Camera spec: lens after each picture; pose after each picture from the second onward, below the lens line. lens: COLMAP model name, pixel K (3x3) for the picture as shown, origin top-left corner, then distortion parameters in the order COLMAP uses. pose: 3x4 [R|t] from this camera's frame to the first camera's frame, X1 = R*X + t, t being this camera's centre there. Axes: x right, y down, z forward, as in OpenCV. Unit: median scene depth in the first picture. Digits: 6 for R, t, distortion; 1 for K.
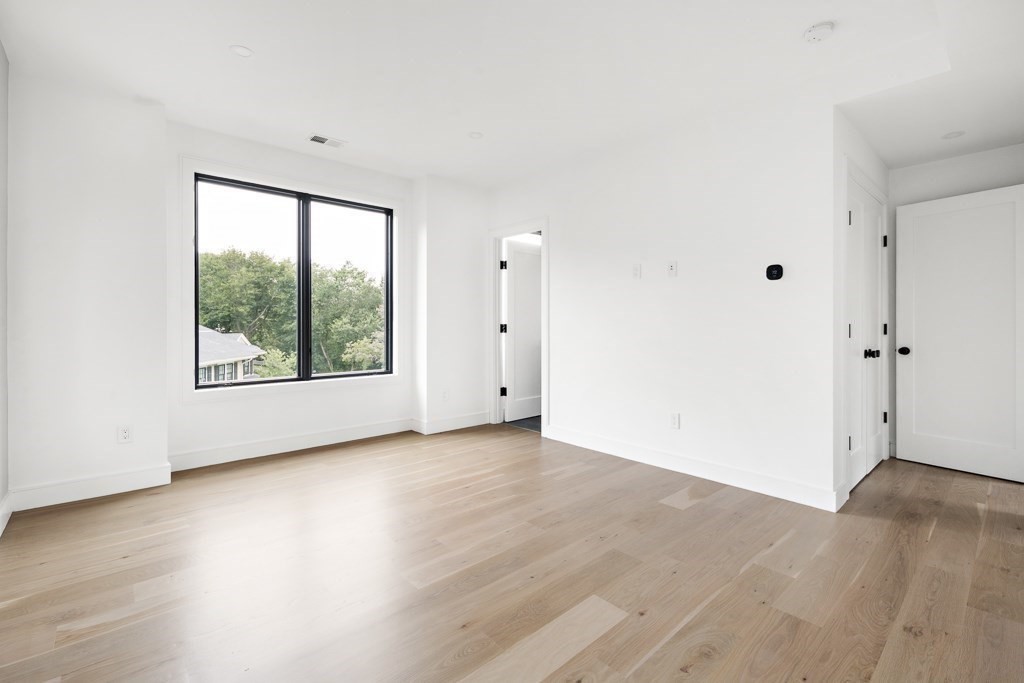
lens RADIAL K [[448.6, 0, 521.7], [0, 448.6, 327.9], [0, 0, 1]] dist [-0.000465, -0.000998]
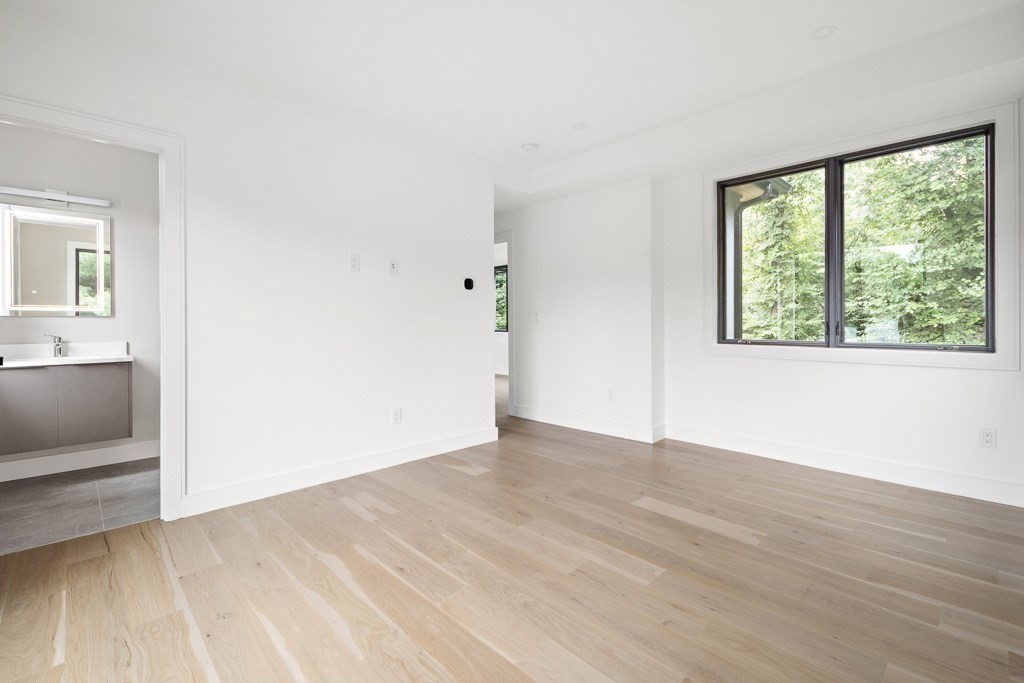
lens RADIAL K [[448.6, 0, 521.7], [0, 448.6, 327.9], [0, 0, 1]] dist [-0.000465, -0.000998]
pose [[-0.047716, -0.004715, 0.998850, -0.895065], [0.004350, 0.999978, 0.004928, 0.002118], [-0.998851, 0.004580, -0.047694, 0.980604]]
